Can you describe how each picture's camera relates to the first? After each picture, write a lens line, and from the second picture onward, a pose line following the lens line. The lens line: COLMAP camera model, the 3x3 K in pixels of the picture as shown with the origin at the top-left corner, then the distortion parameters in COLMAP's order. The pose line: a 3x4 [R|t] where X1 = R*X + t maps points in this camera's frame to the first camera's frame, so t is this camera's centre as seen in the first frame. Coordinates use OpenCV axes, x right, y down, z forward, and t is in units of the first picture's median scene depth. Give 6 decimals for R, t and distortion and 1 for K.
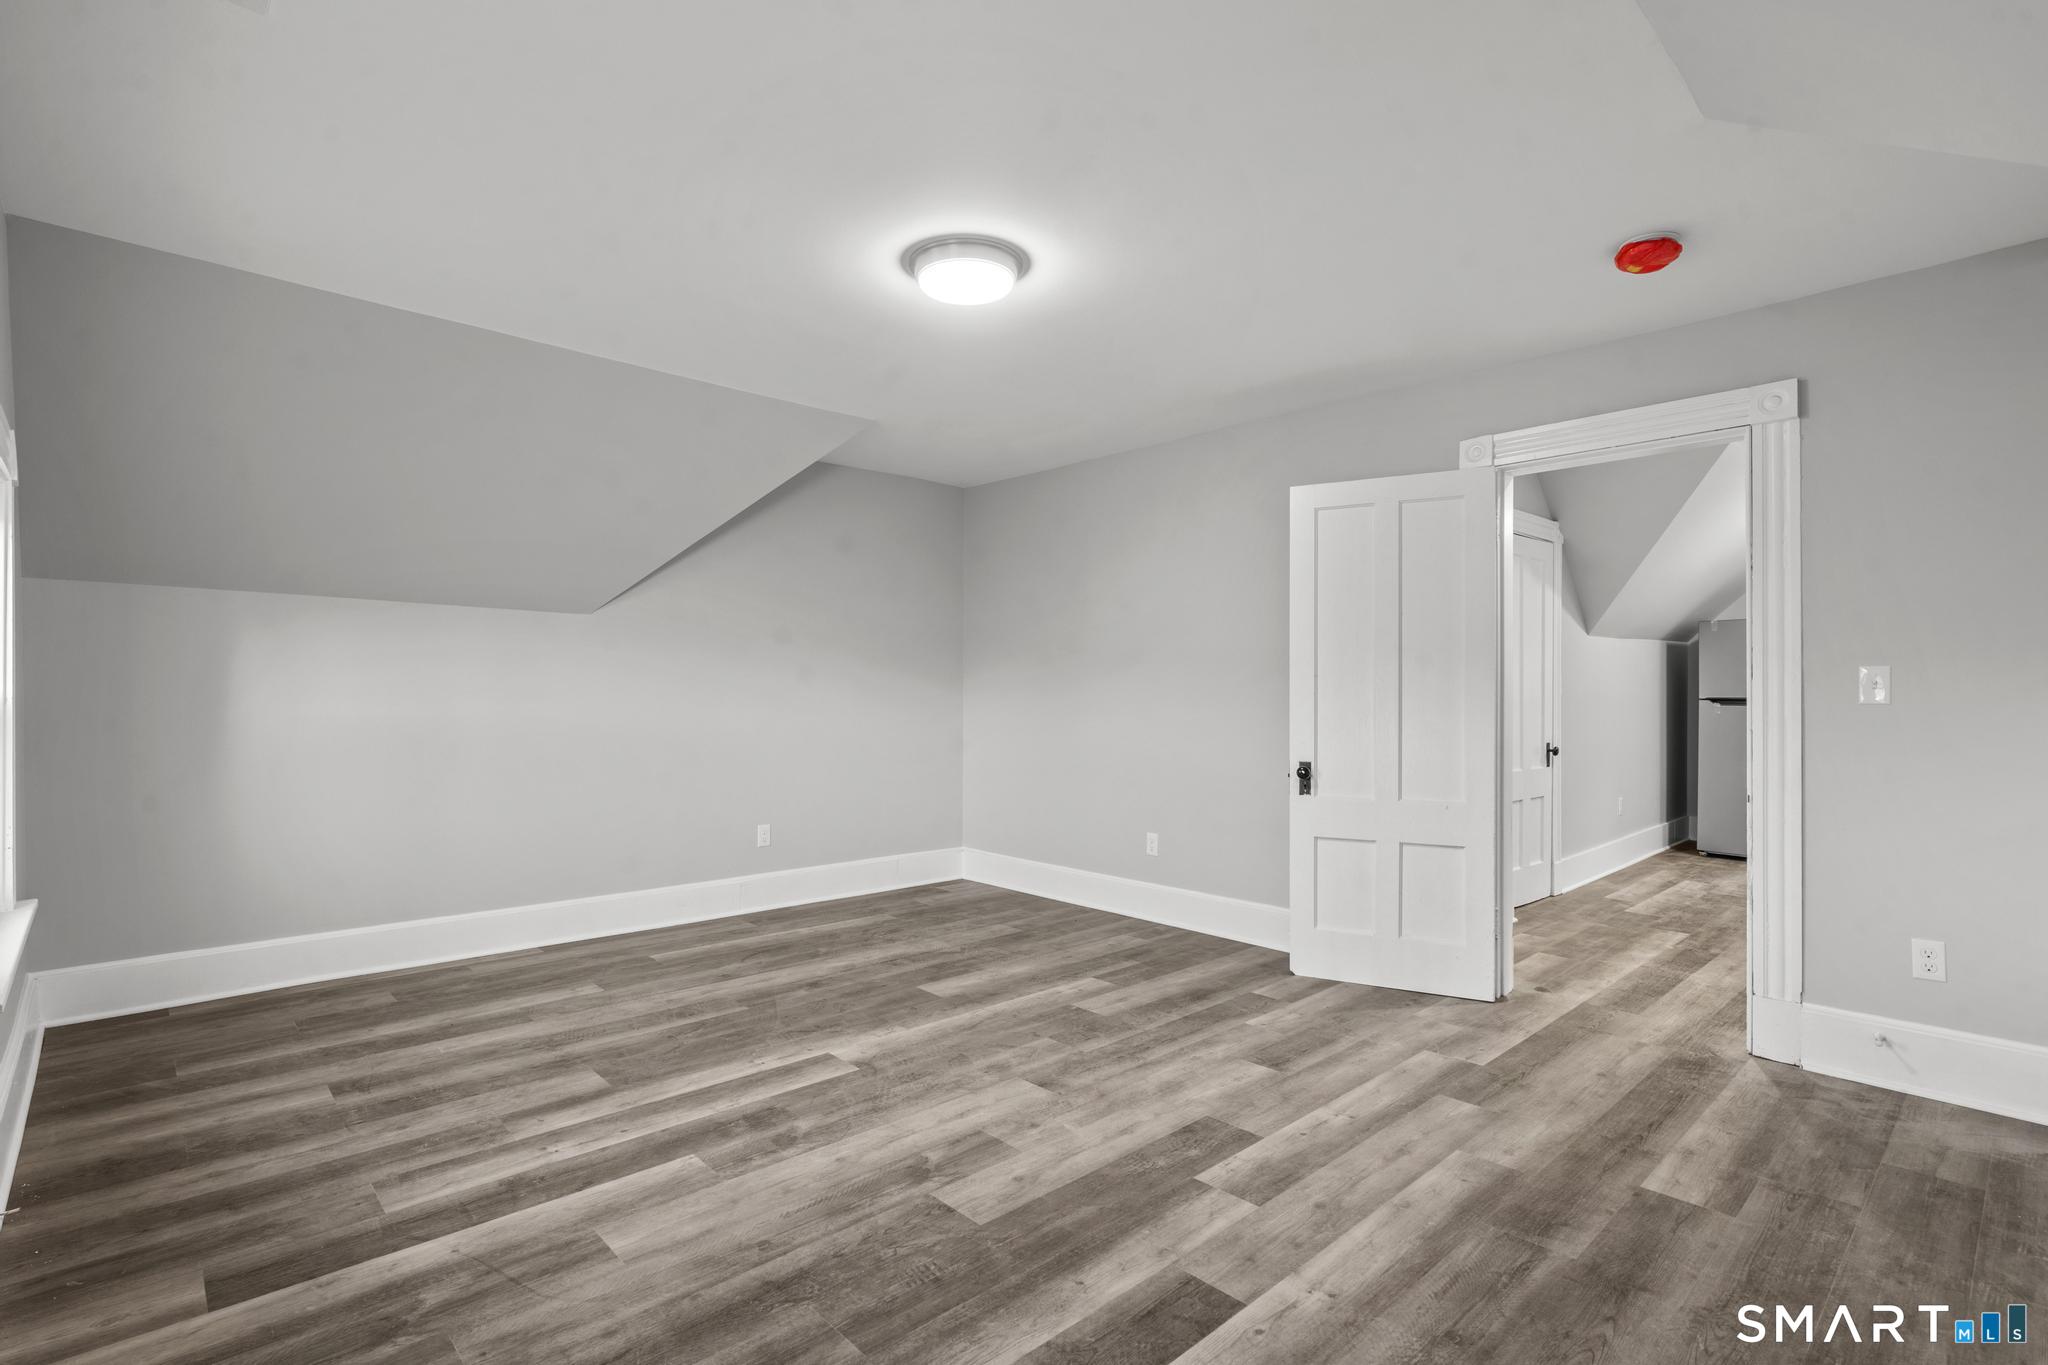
lens RADIAL K [[956.3, 0, 1035.8], [0, 956.3, 684.6], [0, 0, 1]] dist [-0.001798, 0.003668]
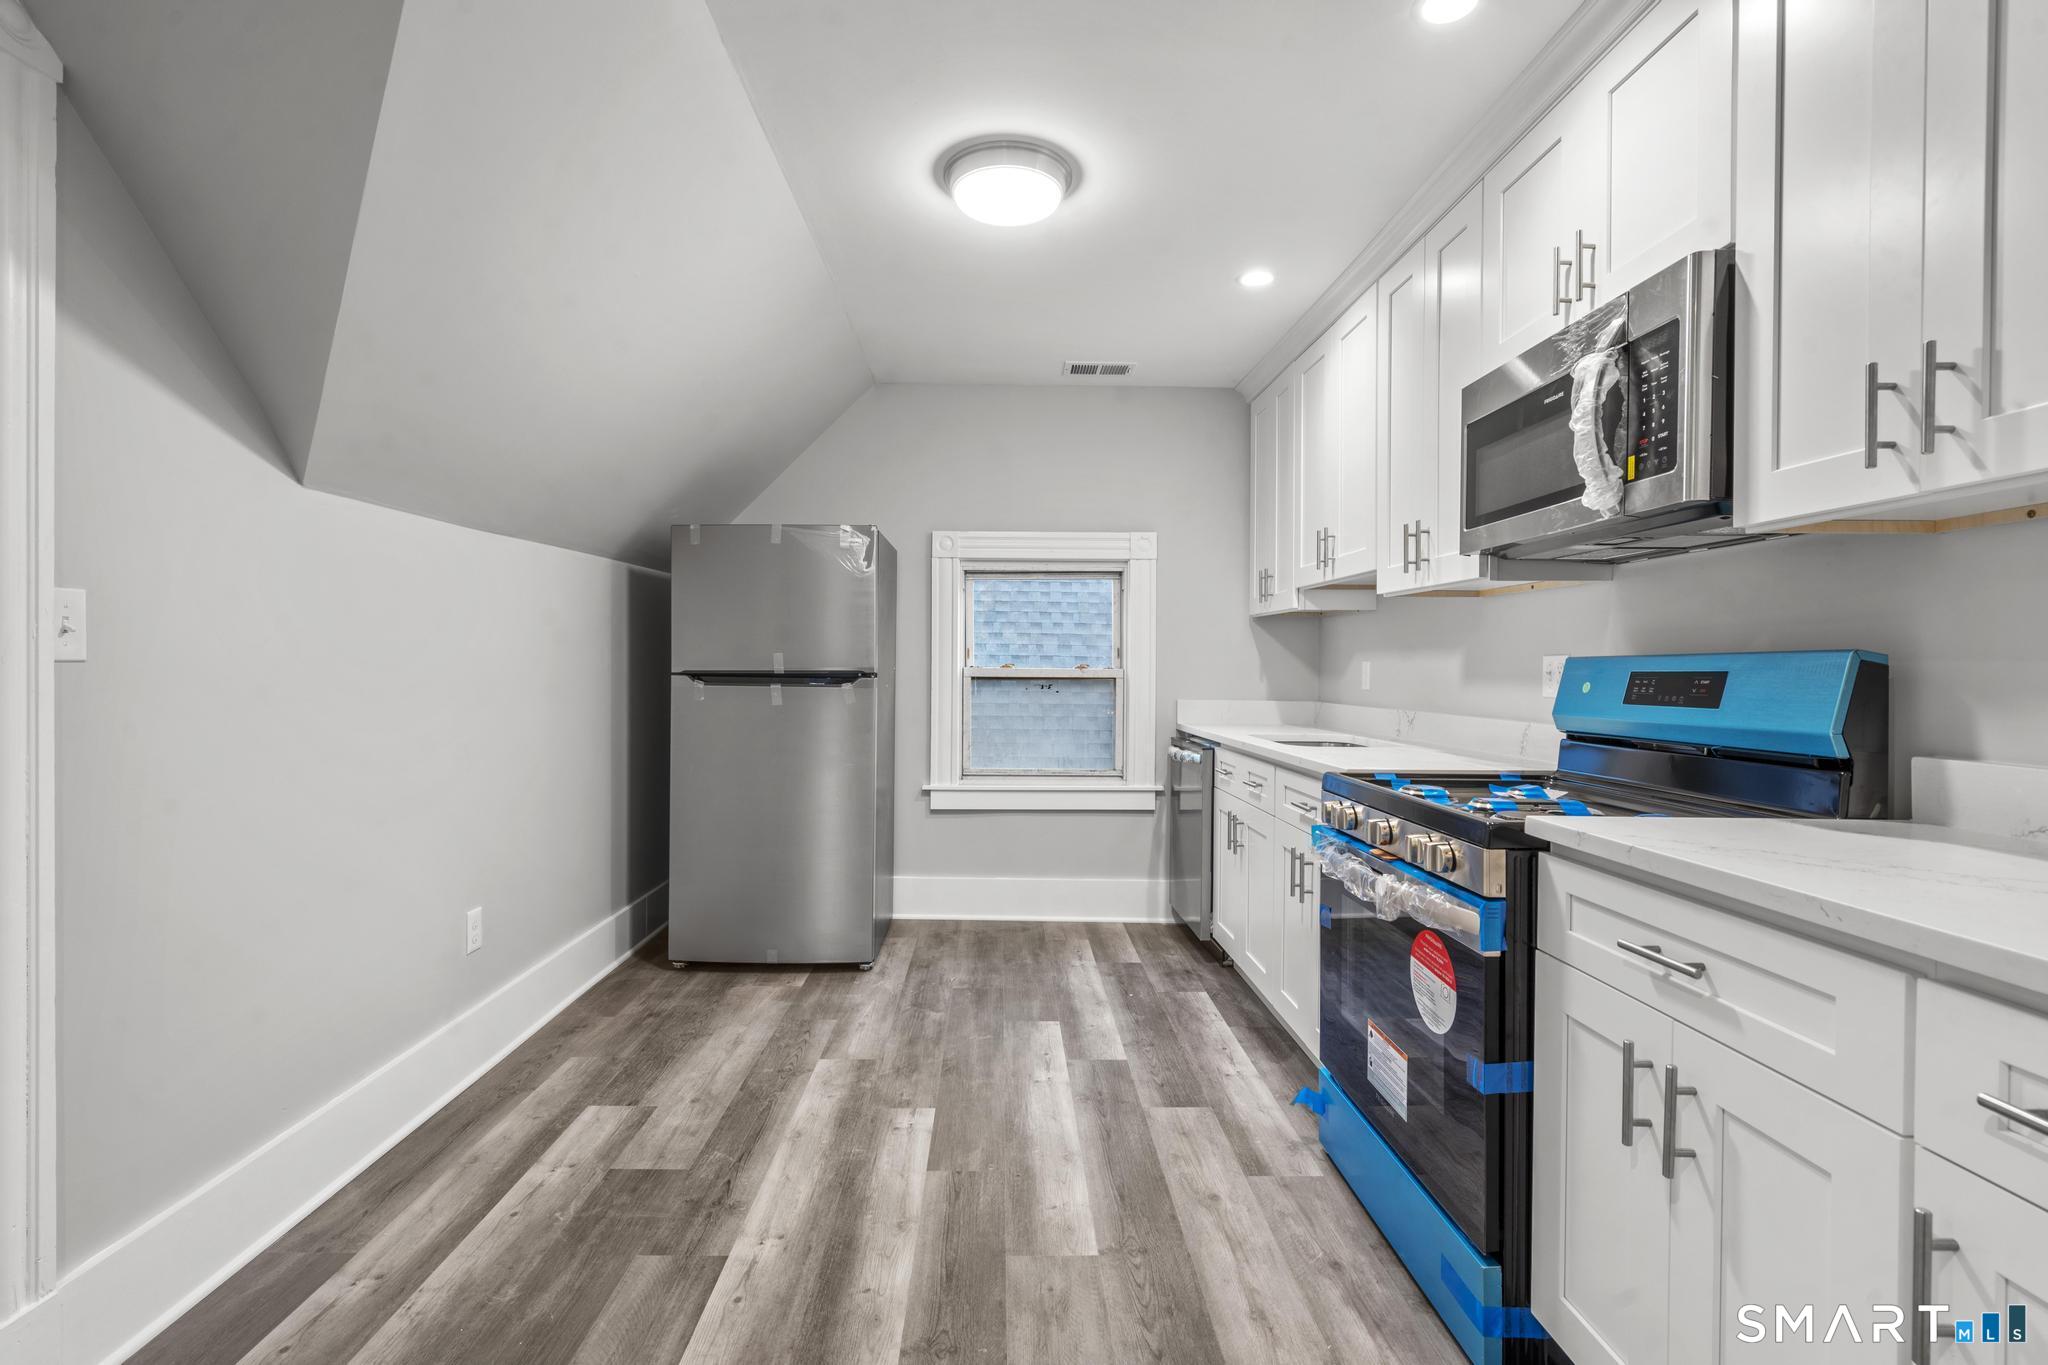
lens RADIAL K [[956.3, 0, 1021.8], [0, 956.3, 687.4], [0, 0, 1]] dist [-0.001798, 0.003668]
pose [[0.689596, -0.014162, 0.724056, 0.433217], [0.002203, 0.999845, 0.017458, 0.013792], [-0.724191, -0.010444, 0.689520, 0.483756]]
